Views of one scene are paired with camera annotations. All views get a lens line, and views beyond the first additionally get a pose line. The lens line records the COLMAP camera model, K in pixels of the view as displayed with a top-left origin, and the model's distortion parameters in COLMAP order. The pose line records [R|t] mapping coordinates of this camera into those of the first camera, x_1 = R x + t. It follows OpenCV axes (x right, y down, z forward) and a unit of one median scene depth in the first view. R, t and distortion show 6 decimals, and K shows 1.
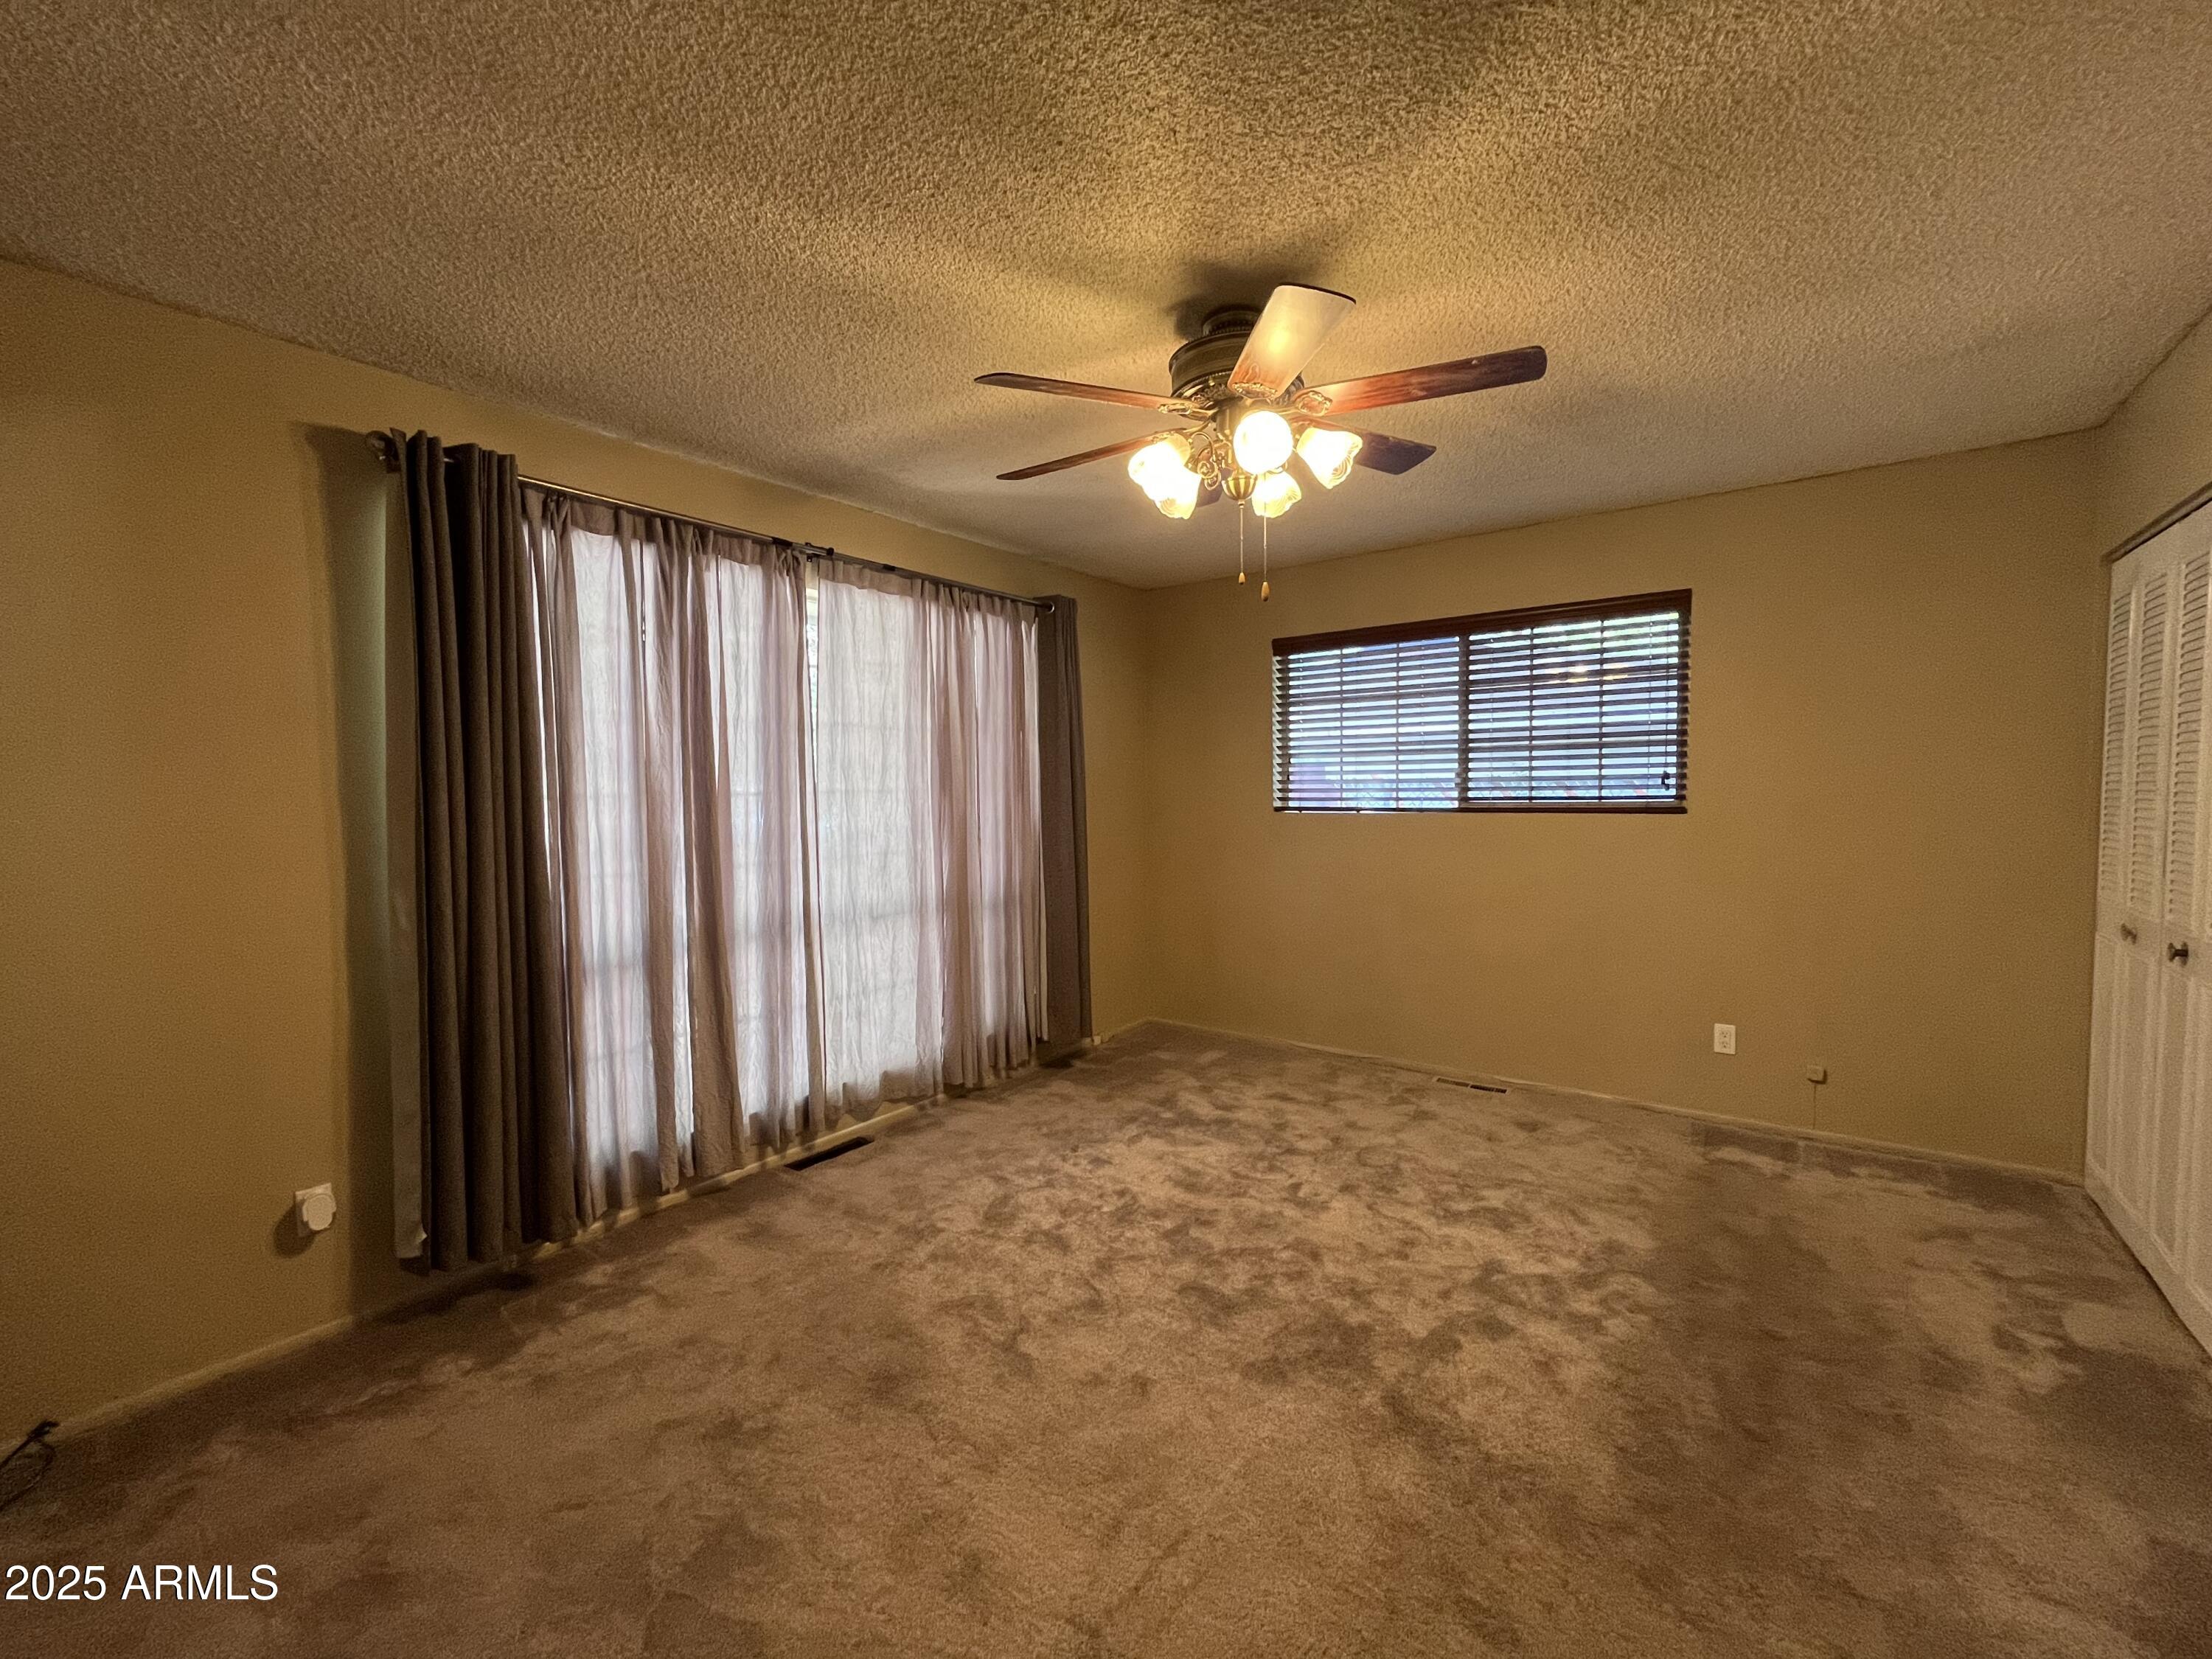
lens RADIAL K [[900.2, 0, 1102.1], [0, 900.2, 830.7], [0, 0, 1]] dist [0.001201, 0.000060]
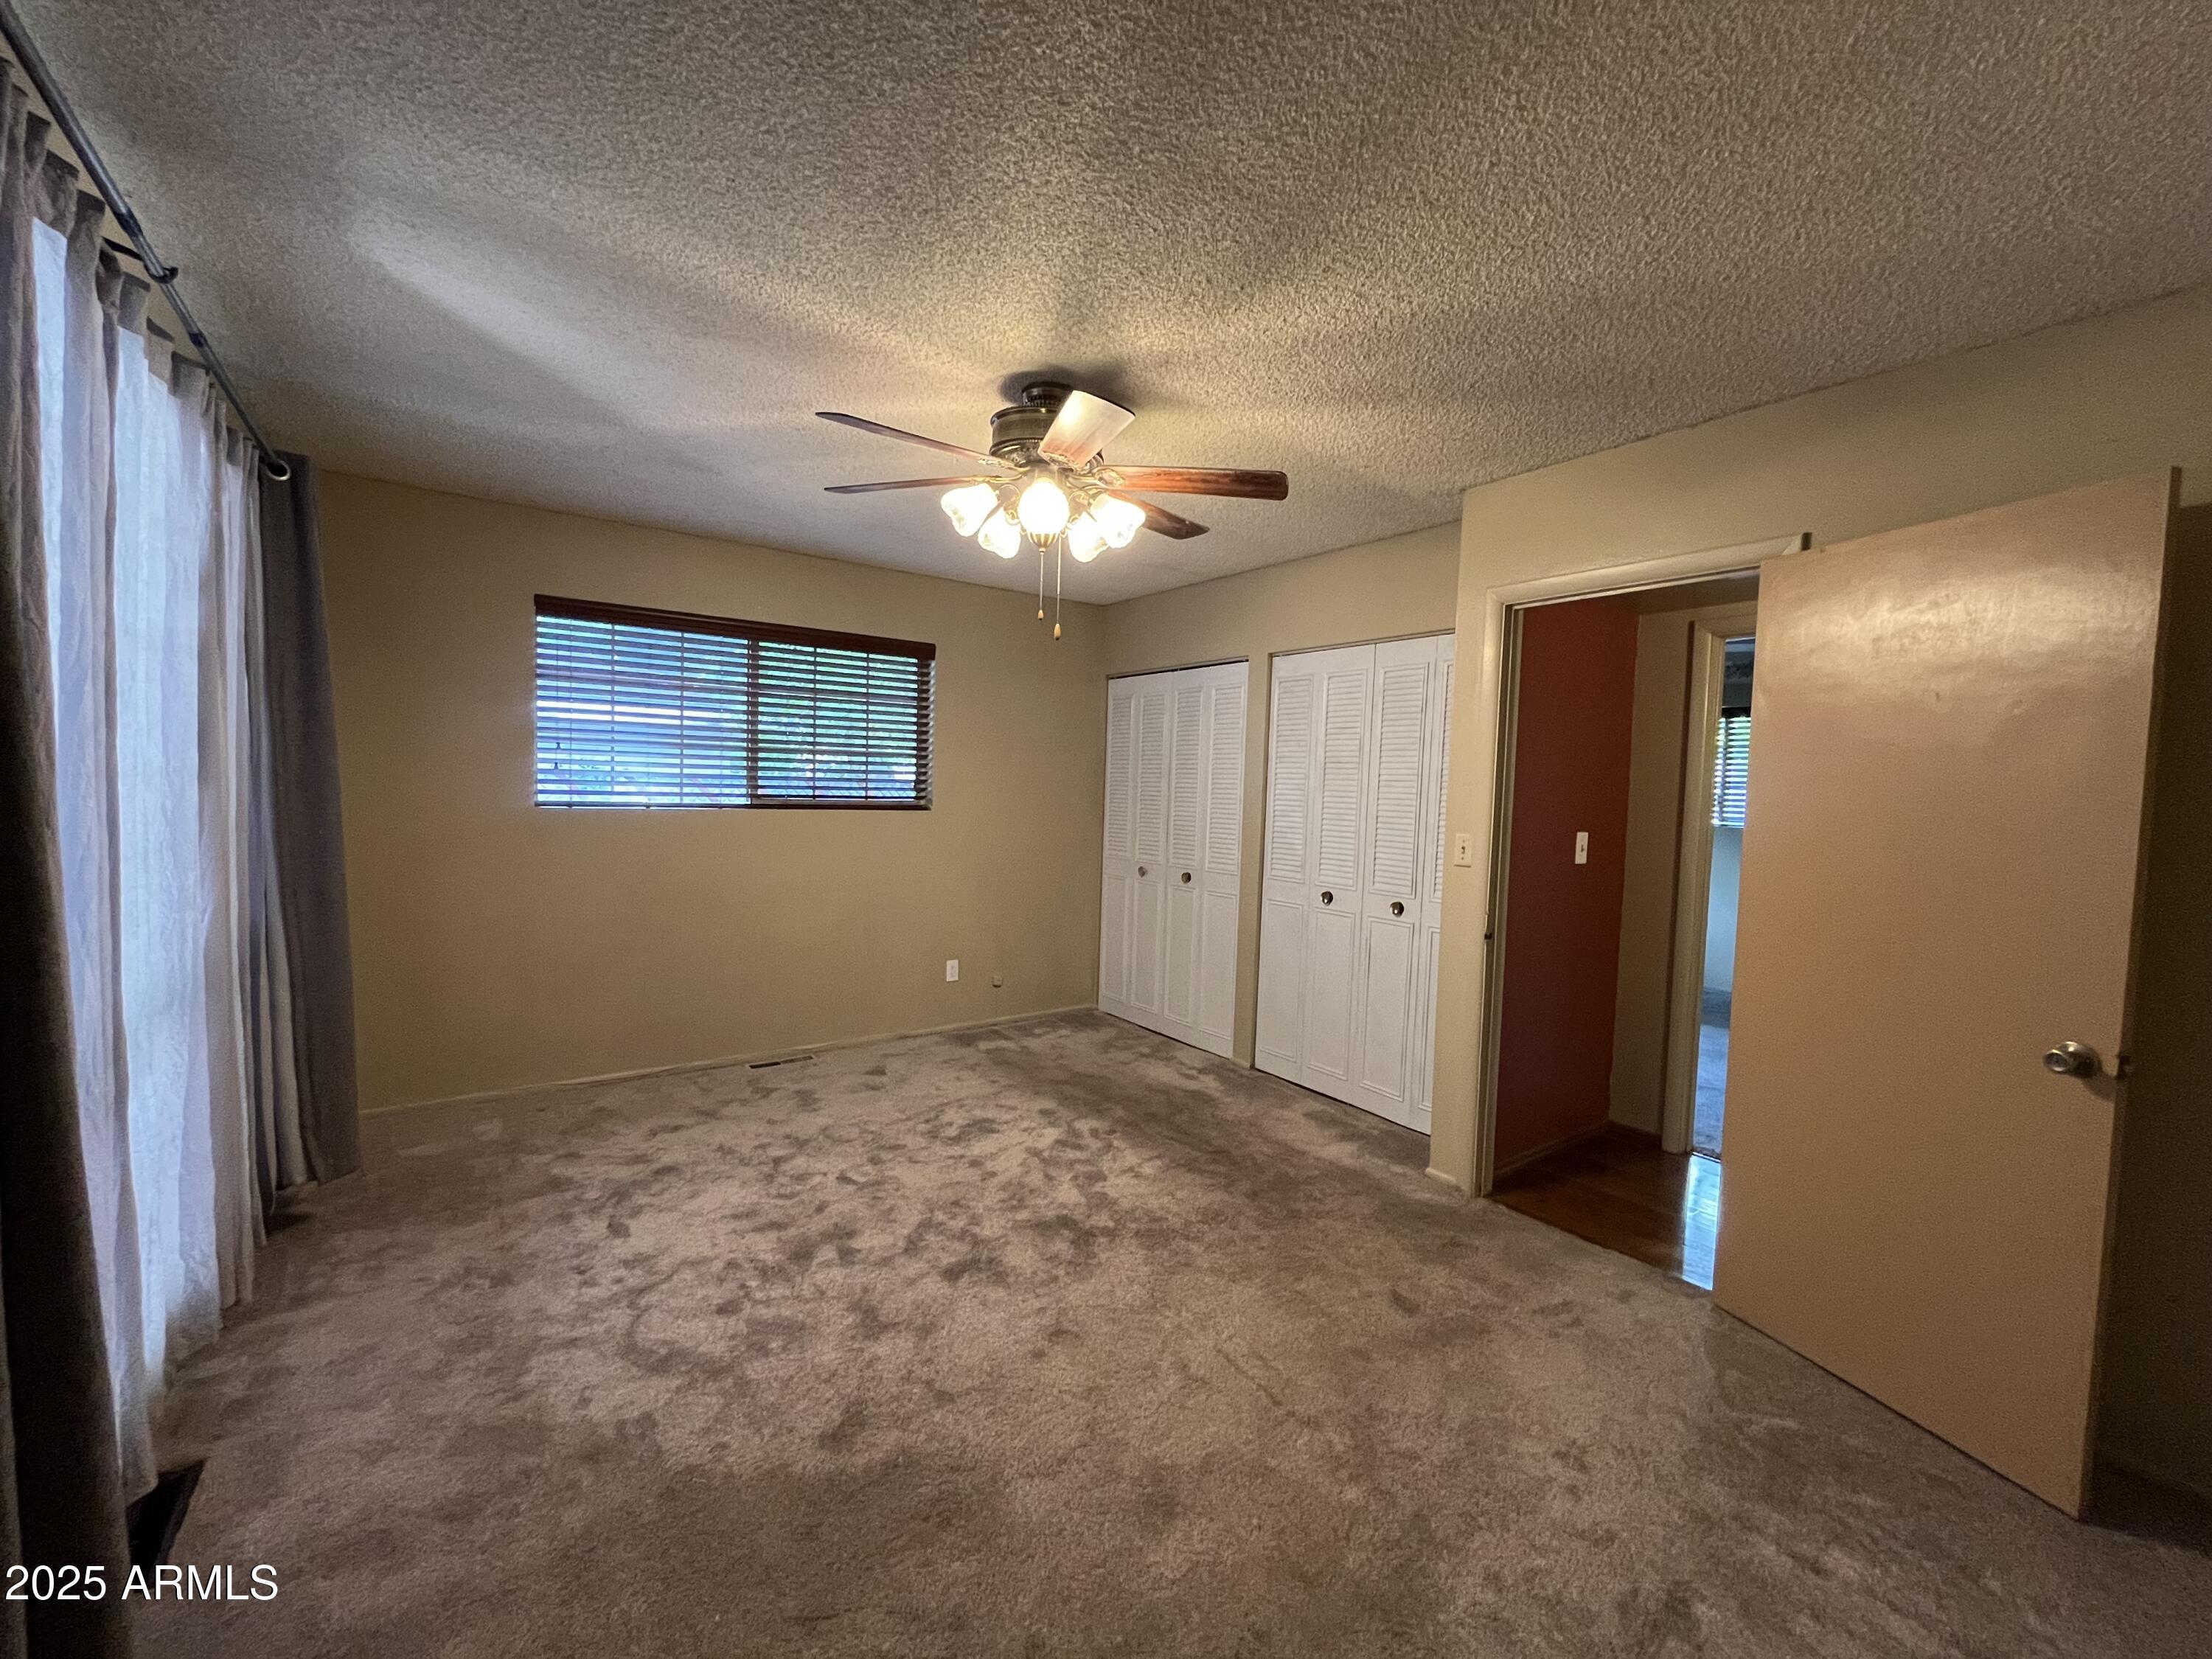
lens RADIAL K [[900.2, 0, 1107.3], [0, 900.2, 827.7], [0, 0, 1]] dist [0.001201, 0.000060]
pose [[0.292136, -0.022351, 0.956115, -0.622223], [0.011954, 0.999734, 0.019718, -0.018176], [-0.956302, 0.005669, 0.292326, 0.384351]]
